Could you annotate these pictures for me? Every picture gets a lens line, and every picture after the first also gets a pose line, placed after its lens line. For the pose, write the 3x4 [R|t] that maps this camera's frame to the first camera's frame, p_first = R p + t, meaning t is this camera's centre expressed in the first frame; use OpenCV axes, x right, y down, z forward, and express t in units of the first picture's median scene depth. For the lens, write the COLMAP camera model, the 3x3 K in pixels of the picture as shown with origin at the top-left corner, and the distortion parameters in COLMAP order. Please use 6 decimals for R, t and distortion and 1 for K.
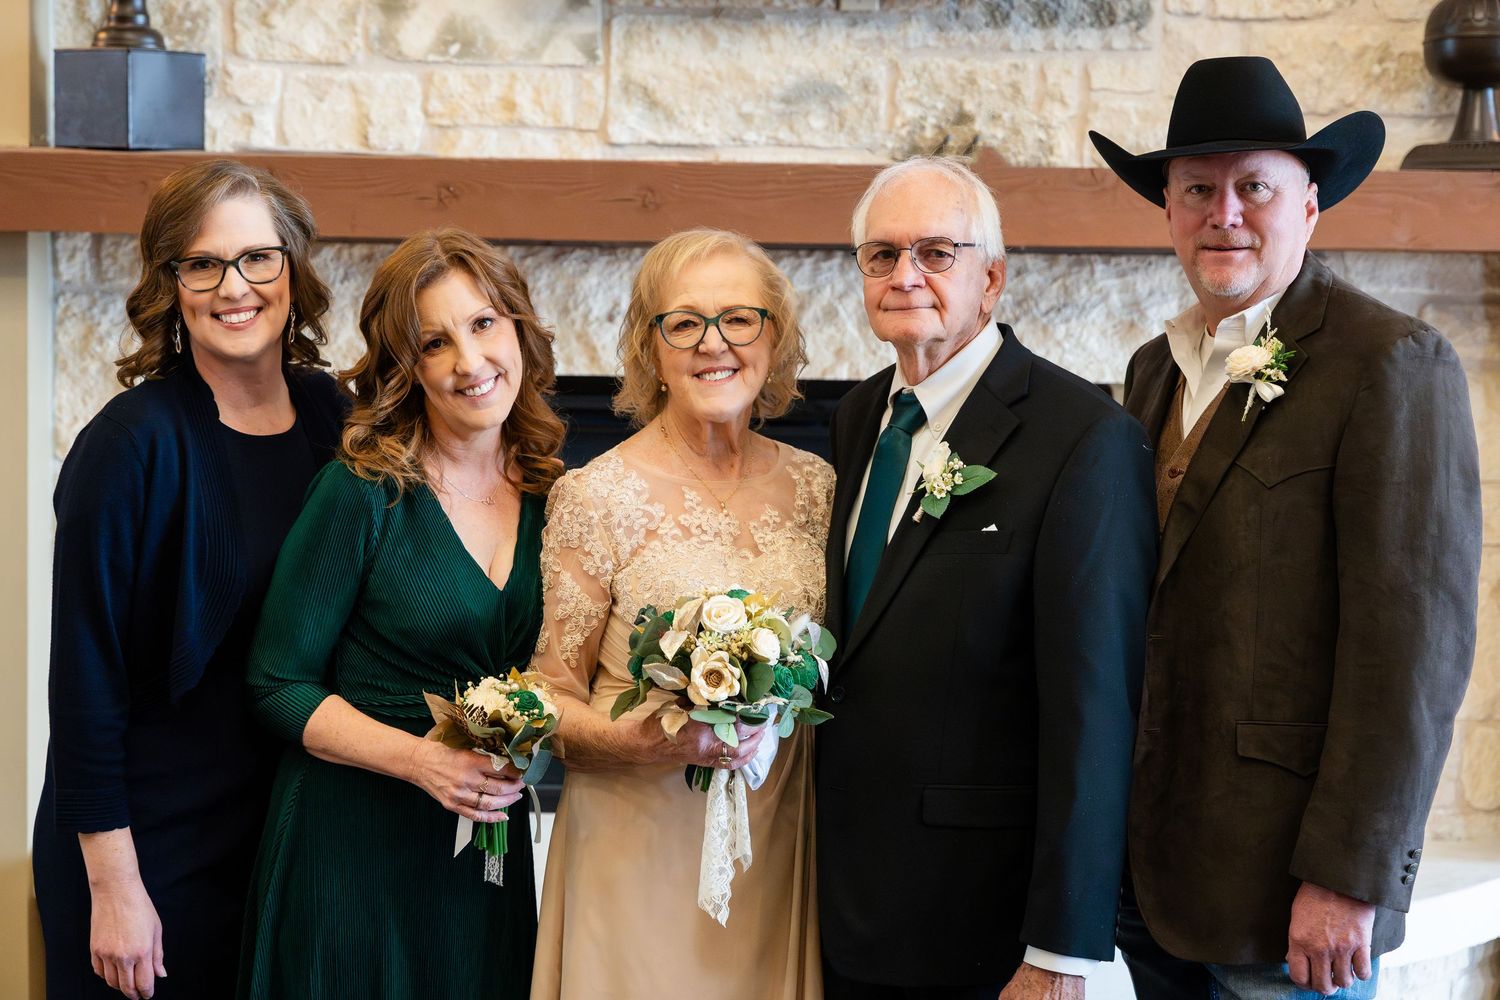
lens RADIAL K [[2673.3, 0, 750.0], [0, 2673.3, 500.0], [0, 0, 1]] dist [0.017234, 0.308566]
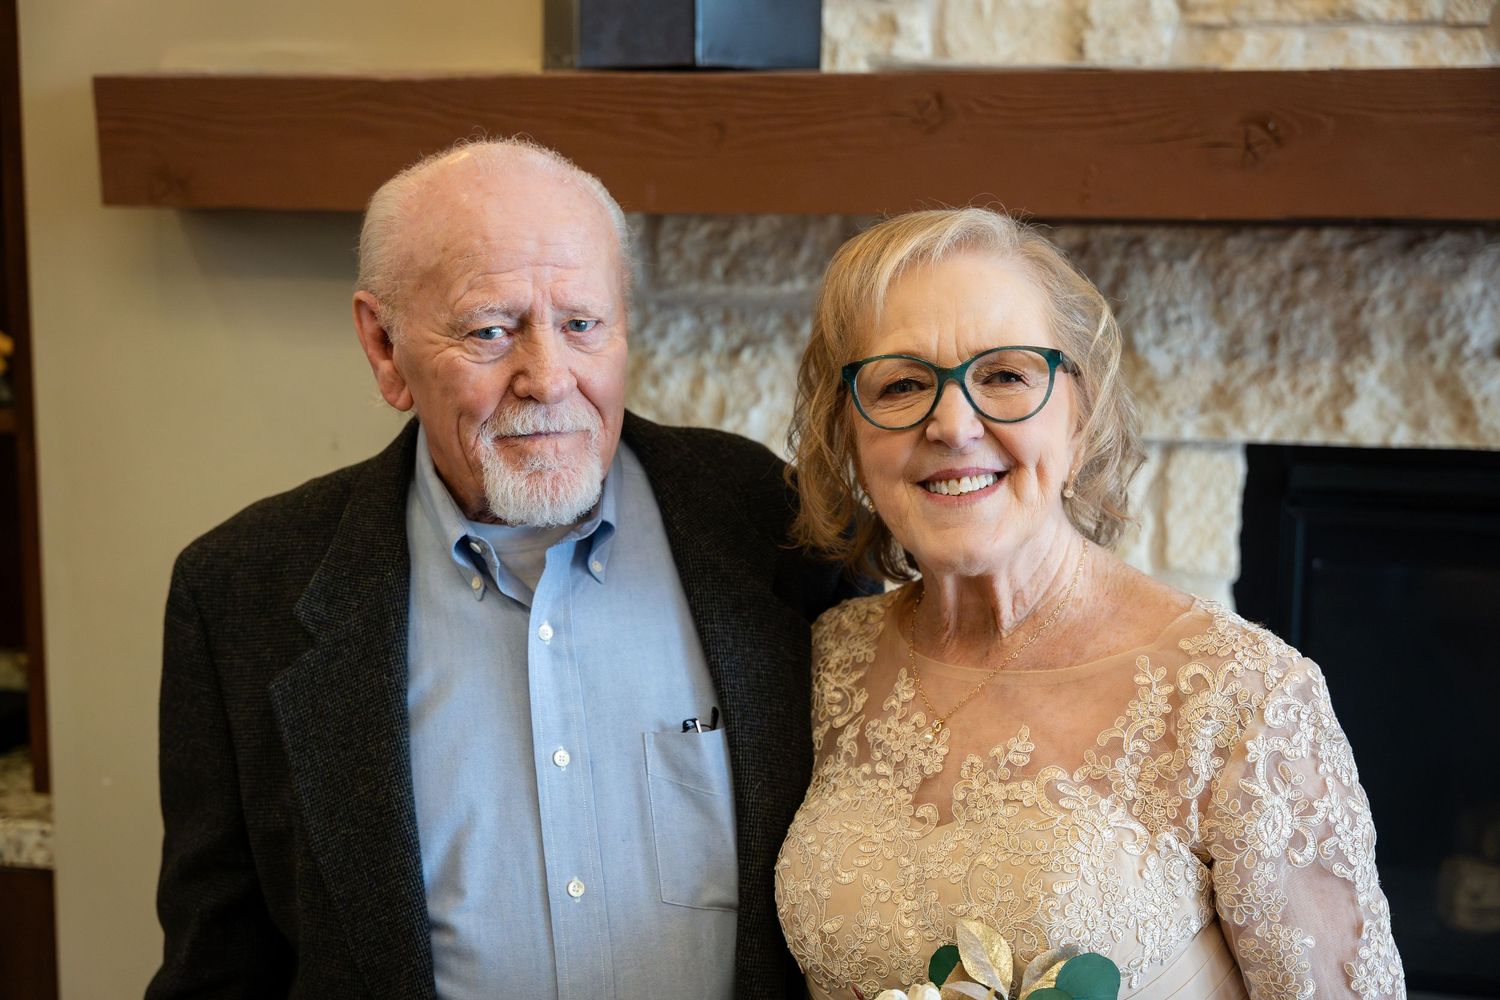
lens RADIAL K [[1994.5, 0, 750.0], [0, 1994.5, 500.0], [0, 0, 1]] dist [0.036819, 0.060828]
pose [[0.973516, 0.027052, -0.227014, -0.110848], [-0.016137, 0.998629, 0.049799, -0.054922], [0.228050, -0.044817, 0.972617, 0.538486]]
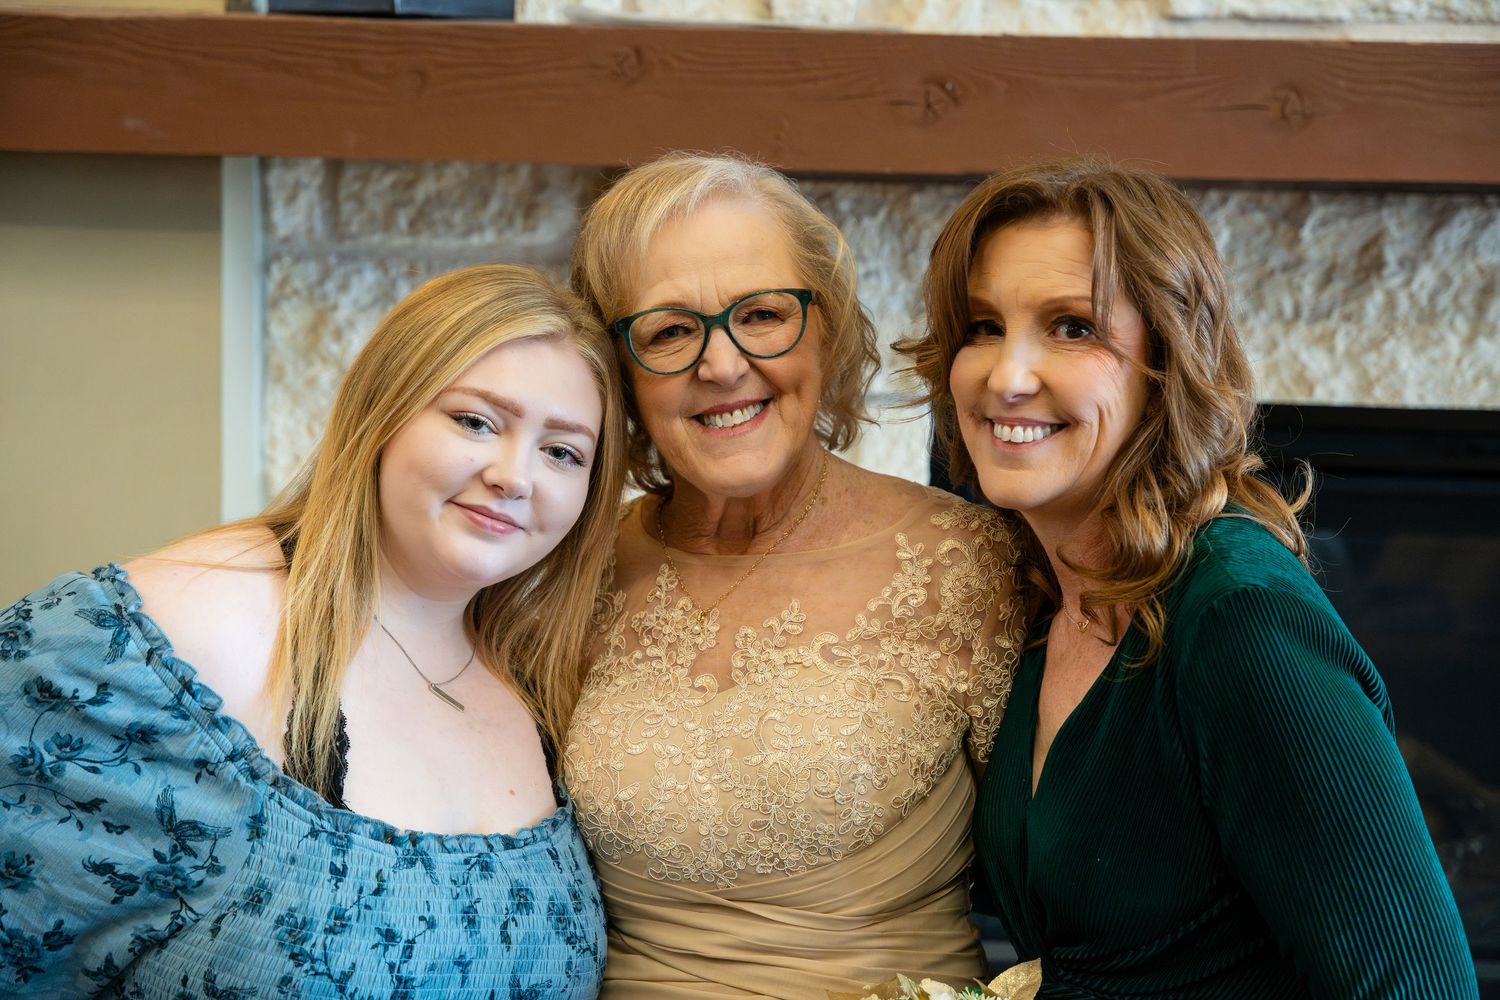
lens RADIAL K [[2325.5, 0, 750.0], [0, 2325.5, 500.0], [0, 0, 1]] dist [0.034643, 0.142126]
pose [[0.999197, 0.013049, -0.037872, -0.126123], [-0.011424, 0.999018, 0.042803, -0.045381], [0.038394, -0.042336, 0.998365, 0.463836]]
